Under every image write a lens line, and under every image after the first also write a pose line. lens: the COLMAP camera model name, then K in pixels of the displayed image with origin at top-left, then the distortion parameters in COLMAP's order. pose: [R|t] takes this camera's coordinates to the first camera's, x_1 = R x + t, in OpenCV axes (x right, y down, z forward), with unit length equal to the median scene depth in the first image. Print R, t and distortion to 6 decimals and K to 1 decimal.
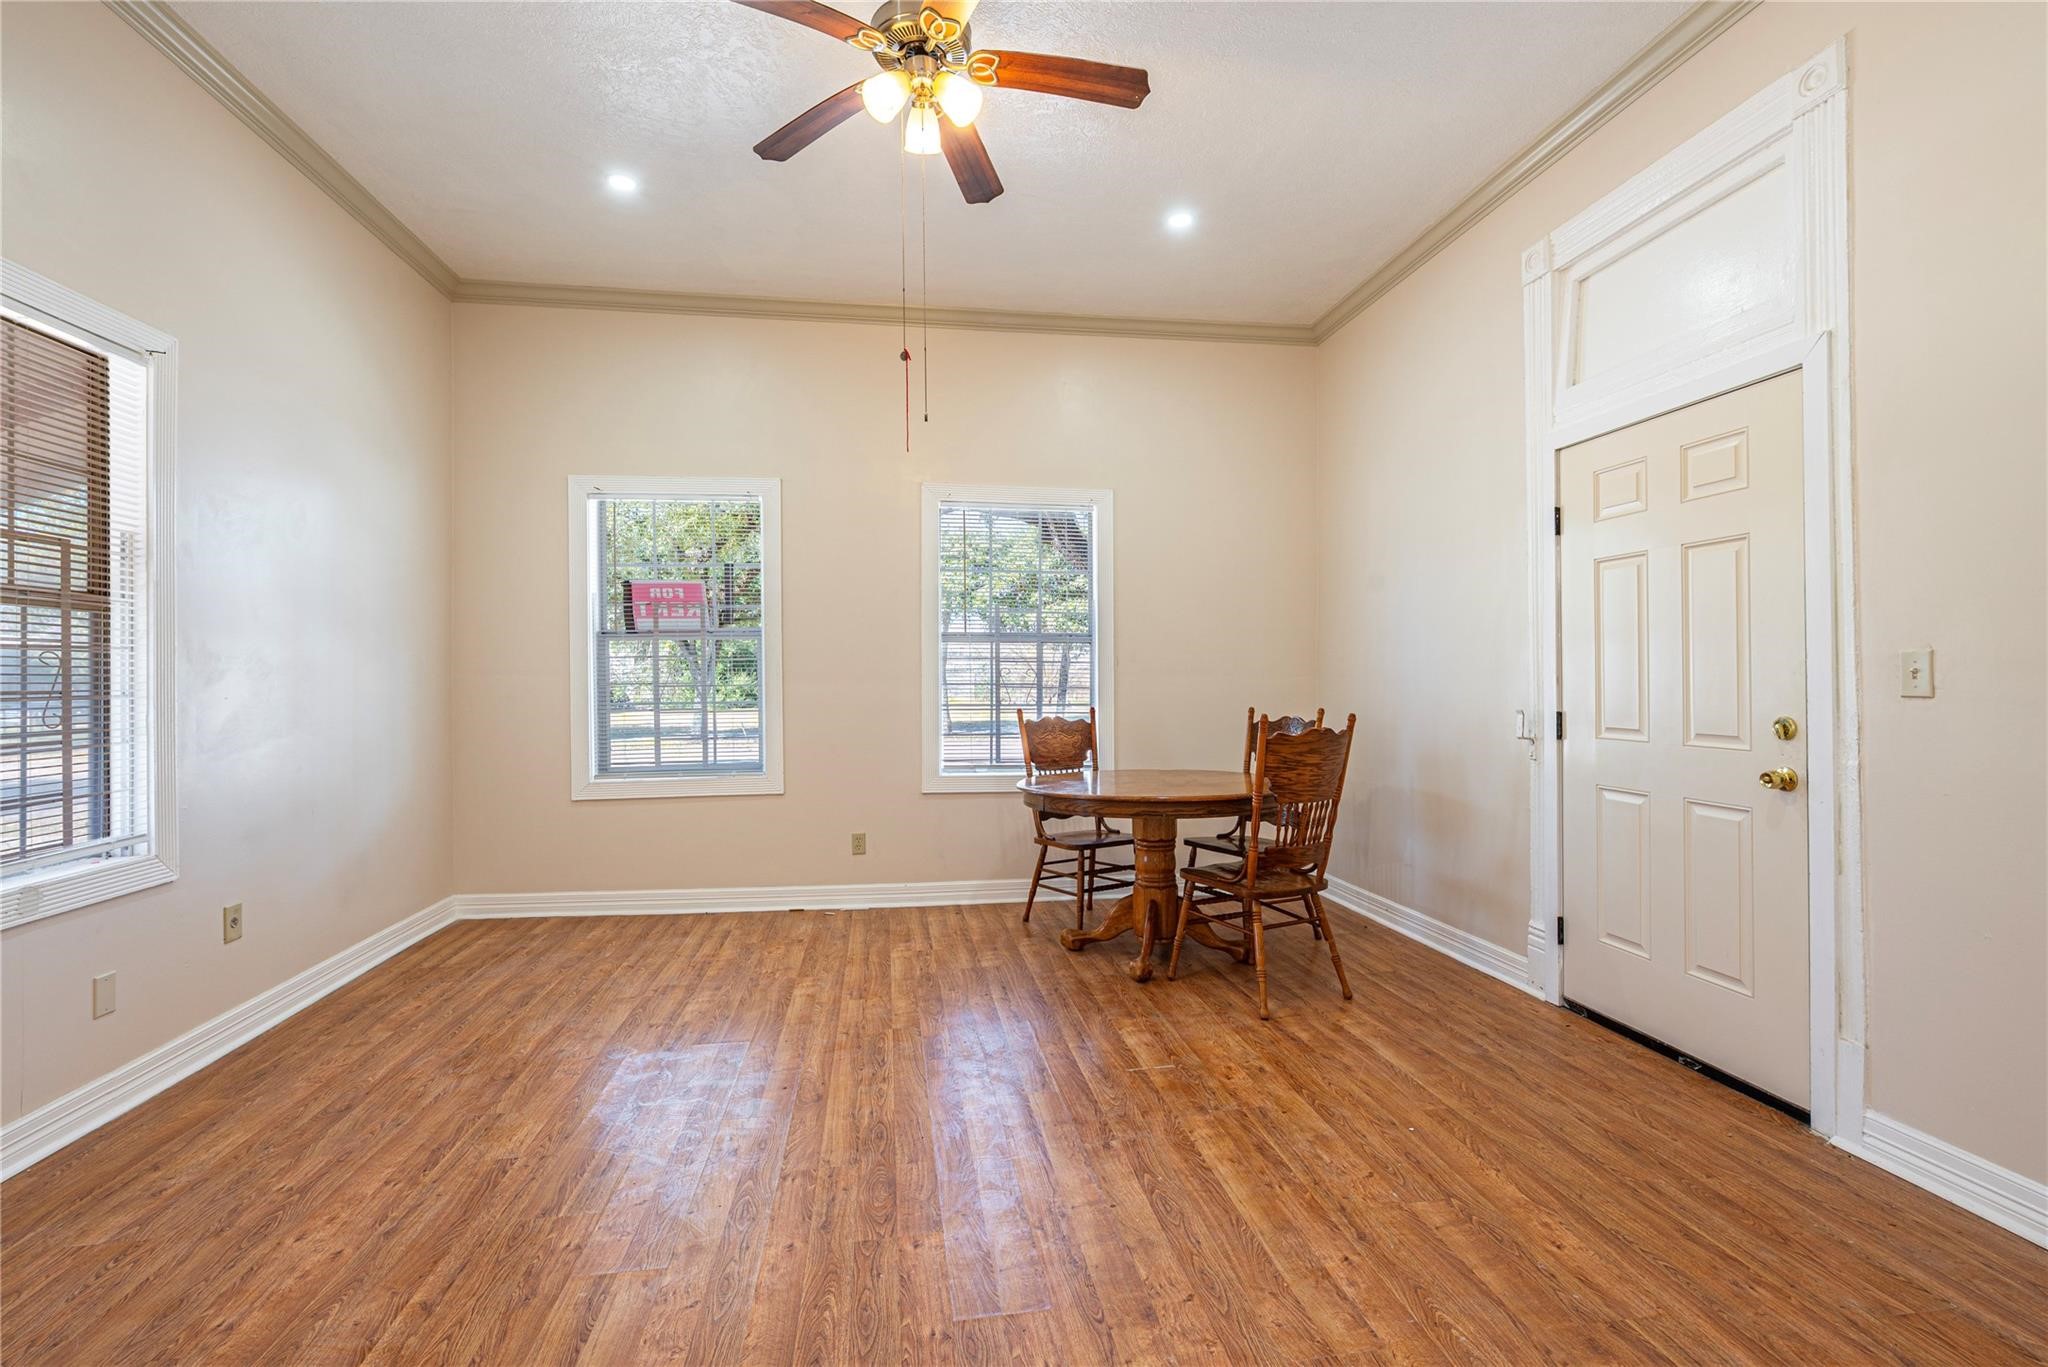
lens RADIAL K [[919.0, 0, 1014.4], [0, 919.0, 665.3], [0, 0, 1]] dist [0.001261, -0.000091]
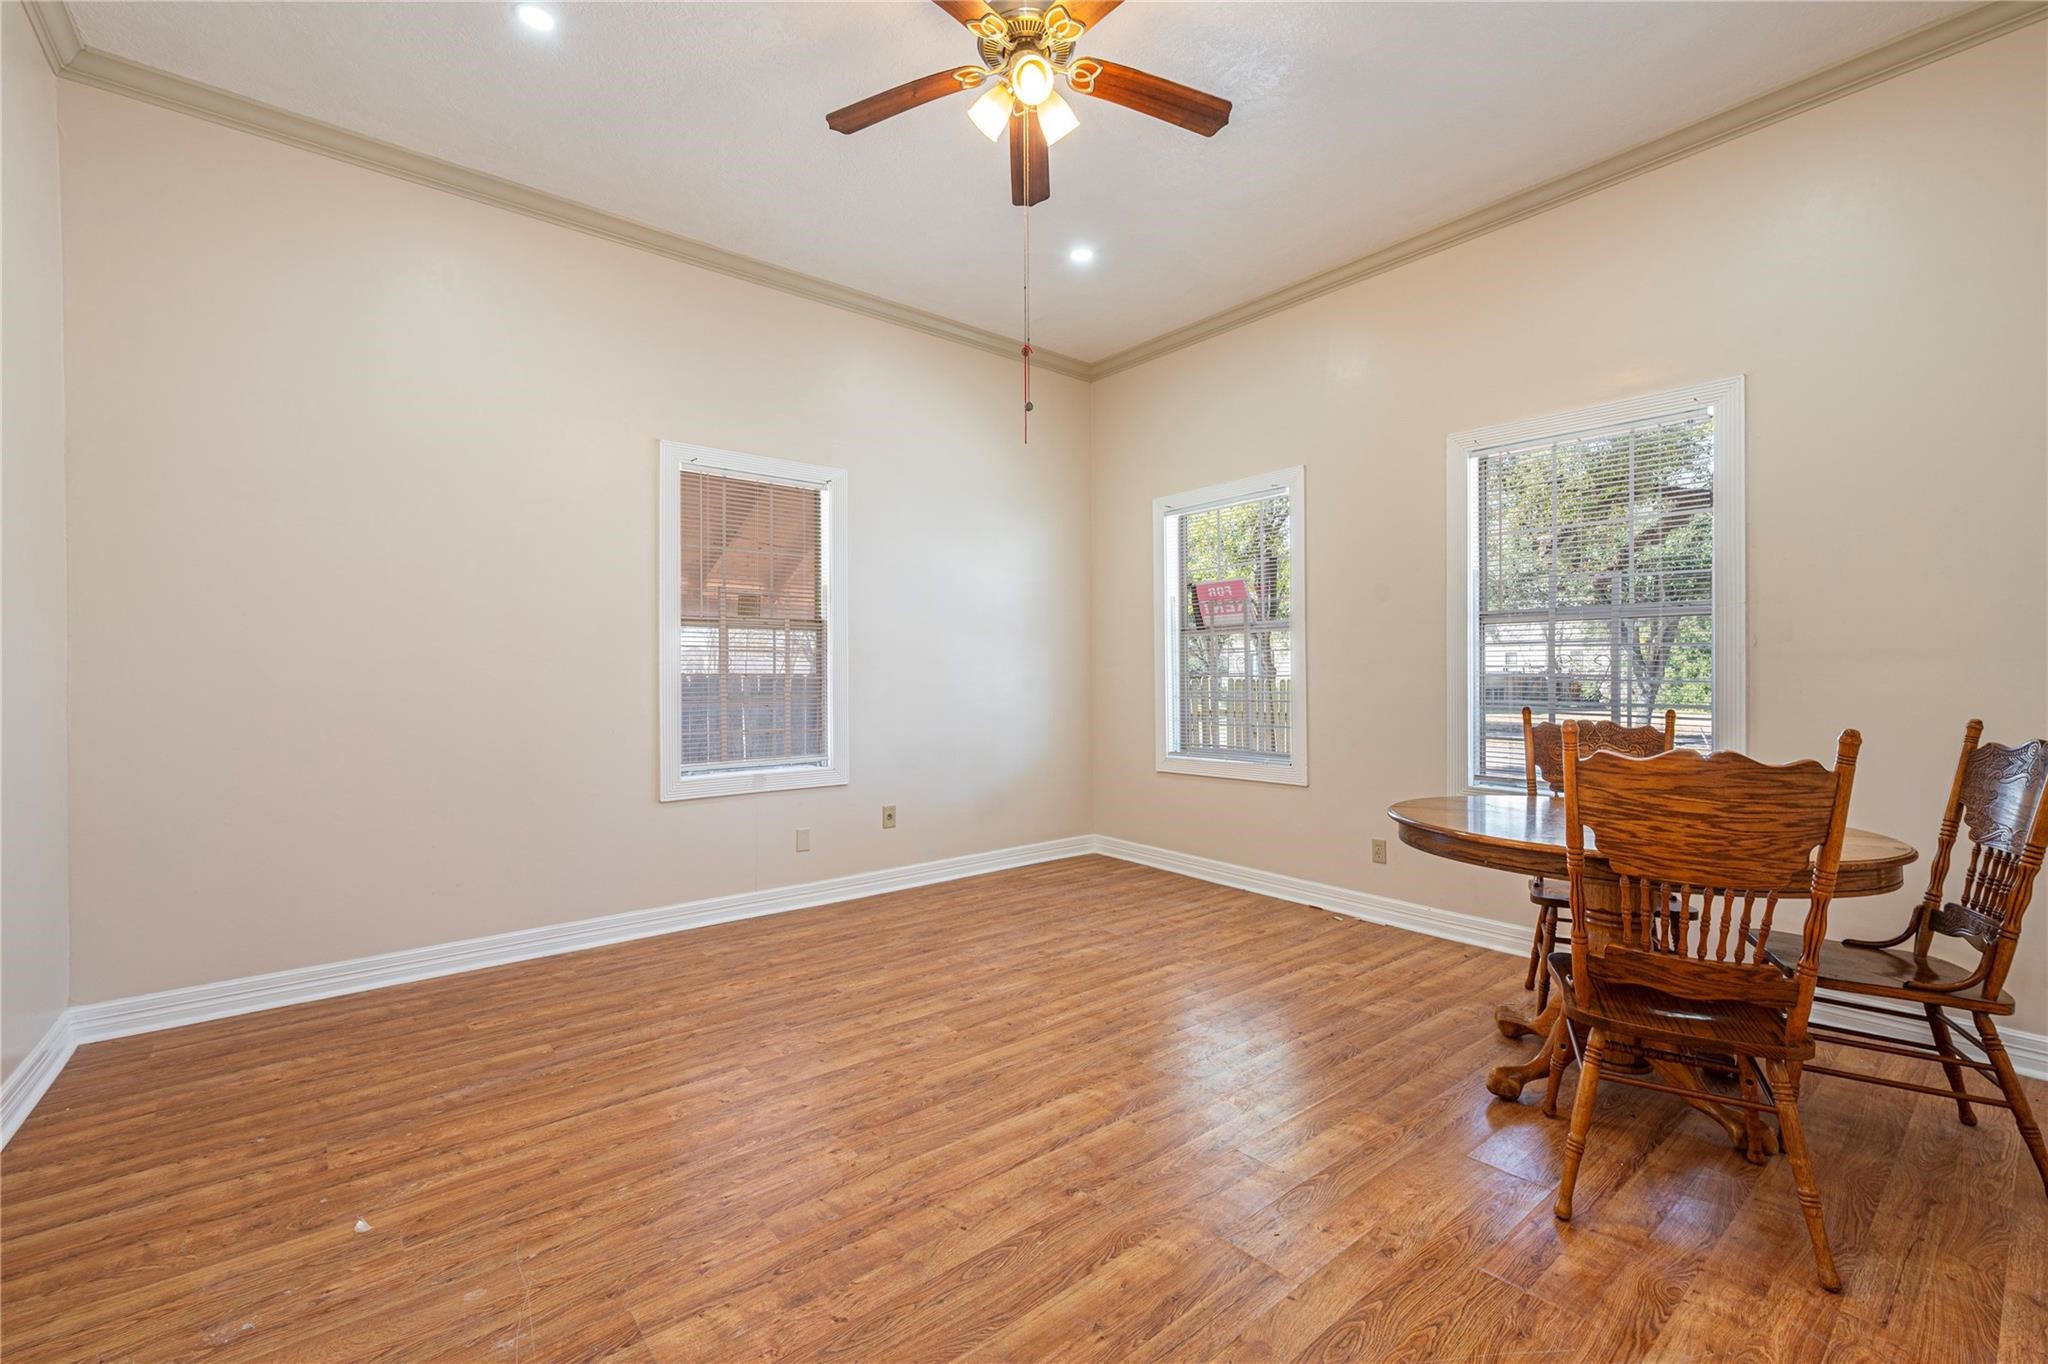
lens RADIAL K [[866.5, 0, 1023.2], [0, 866.5, 672.8], [0, 0, 1]] dist [0.001316, -0.000123]
pose [[0.514697, -0.000071, -0.857372, 0.568962], [0.009498, 0.999939, 0.005619, 0.015466], [0.857319, -0.011036, 0.514666, 0.390149]]
